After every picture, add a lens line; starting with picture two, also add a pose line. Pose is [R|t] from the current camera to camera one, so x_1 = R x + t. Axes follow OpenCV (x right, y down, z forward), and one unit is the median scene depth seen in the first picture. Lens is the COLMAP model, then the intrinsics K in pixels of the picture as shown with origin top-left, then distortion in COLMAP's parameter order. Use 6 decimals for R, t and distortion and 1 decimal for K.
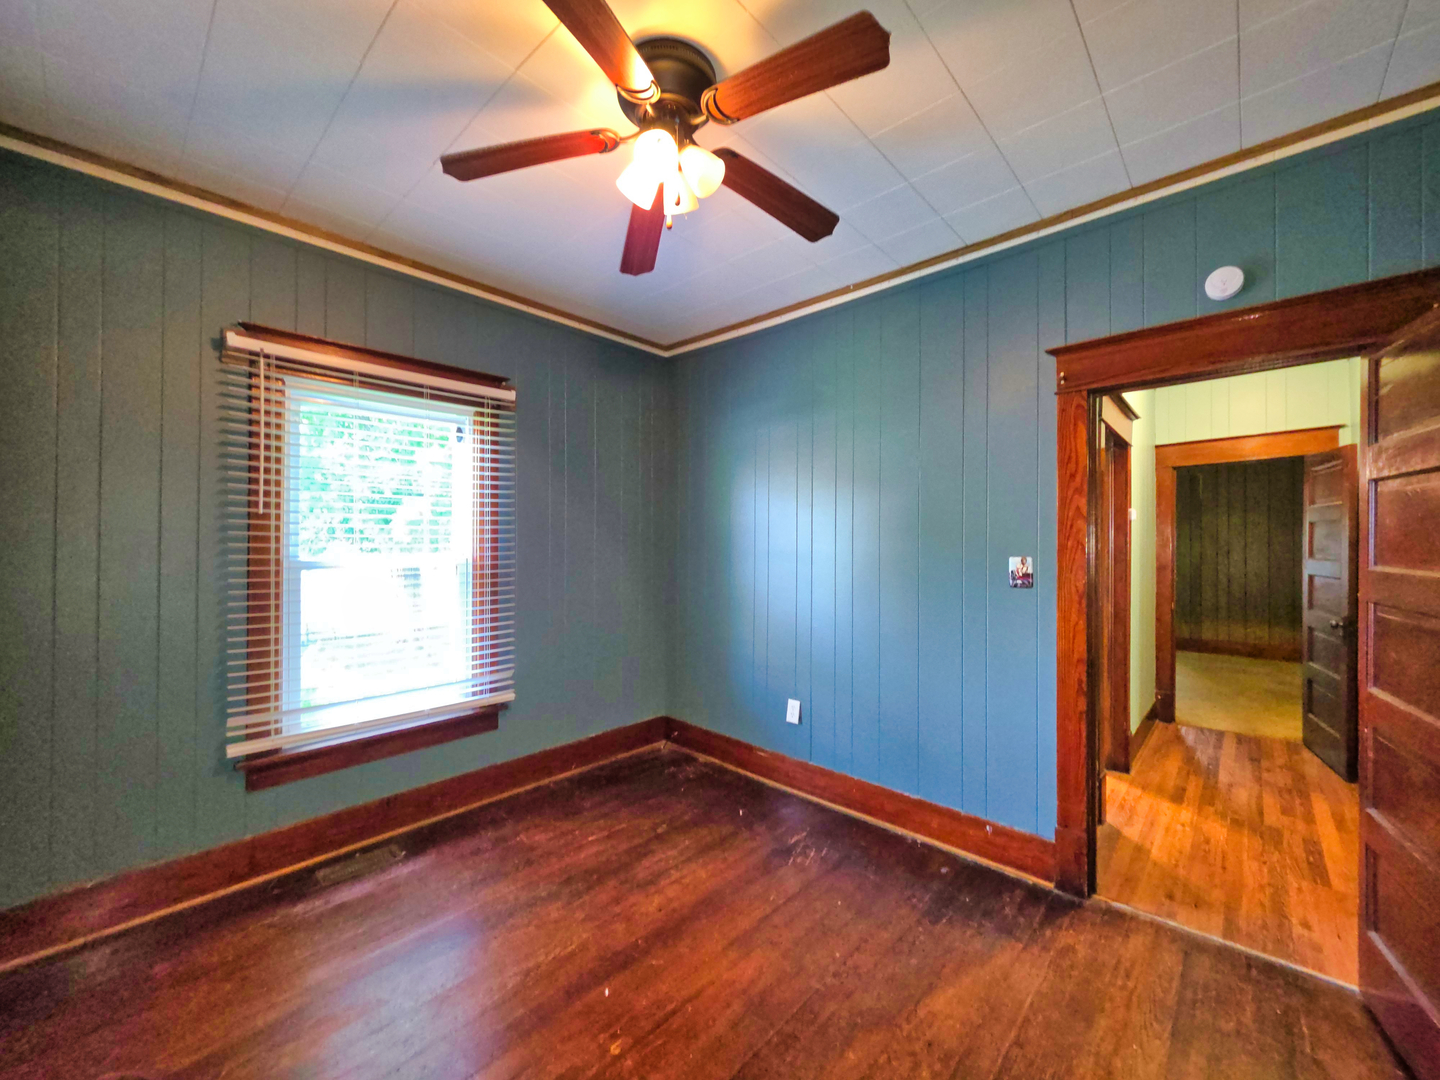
lens RADIAL K [[573.3, 0, 729.9], [0, 573.3, 540.1], [0, 0, 1]] dist [0.001326, -0.000316]
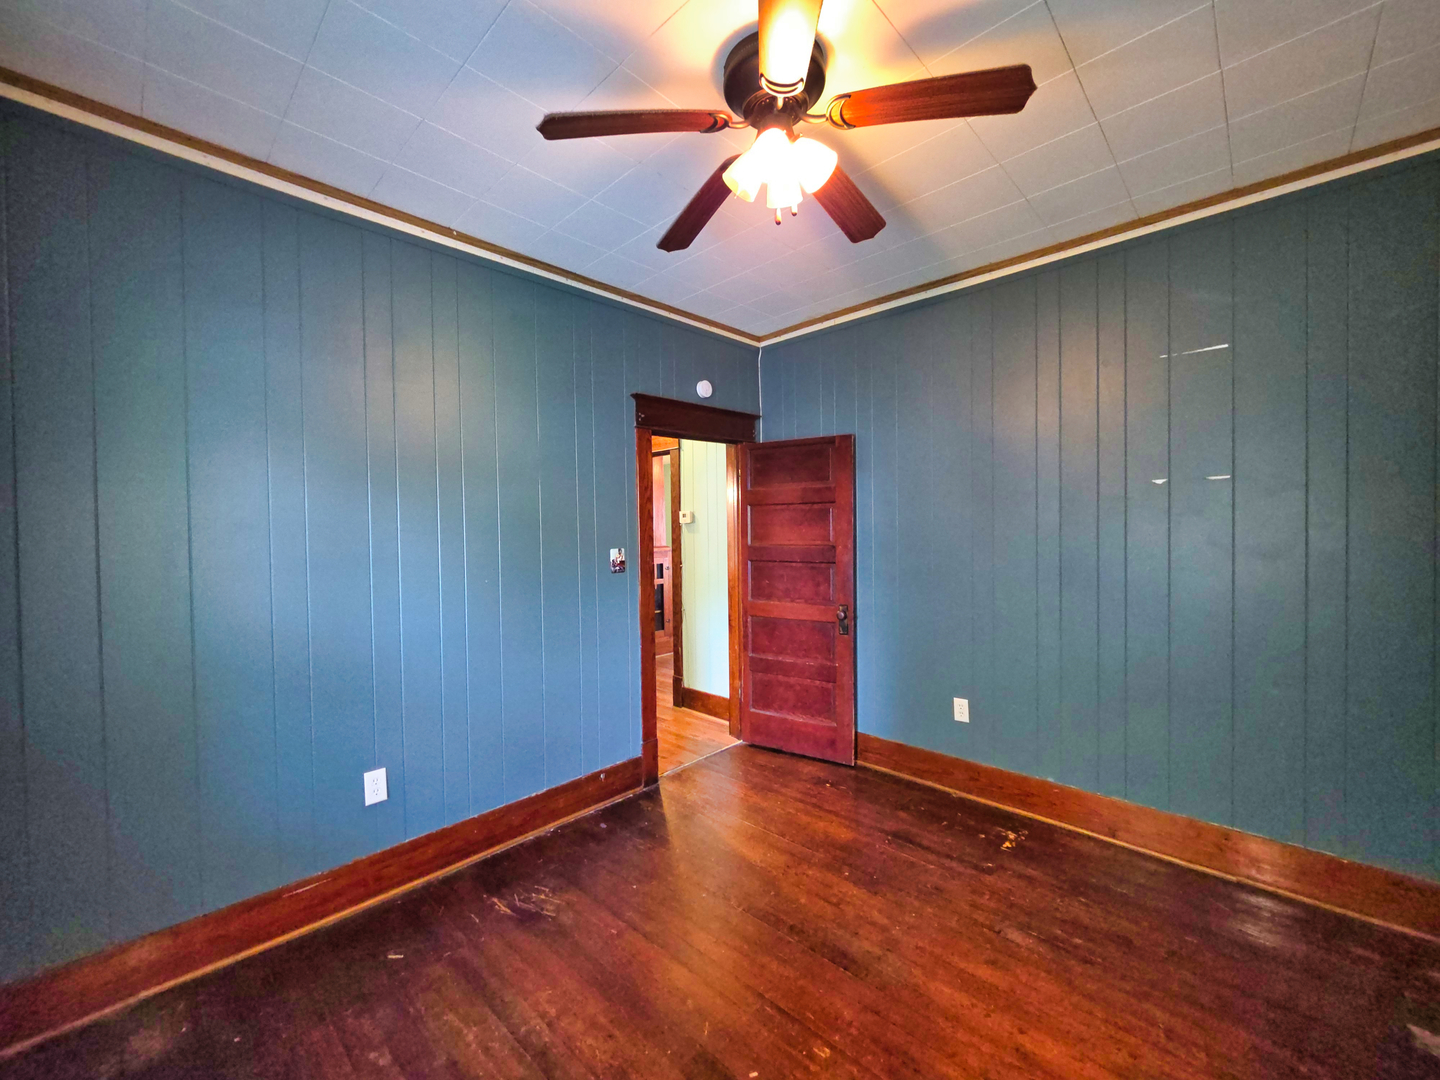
lens RADIAL K [[580.3, 0, 720.0], [0, 580.3, 540.0], [0, 0, 1]] dist [0.001452, -0.000194]
pose [[0.022324, -0.021379, 0.999522, -0.765110], [0.013658, 0.999685, 0.021078, -0.013389], [-0.999657, 0.013181, 0.022609, 0.738734]]
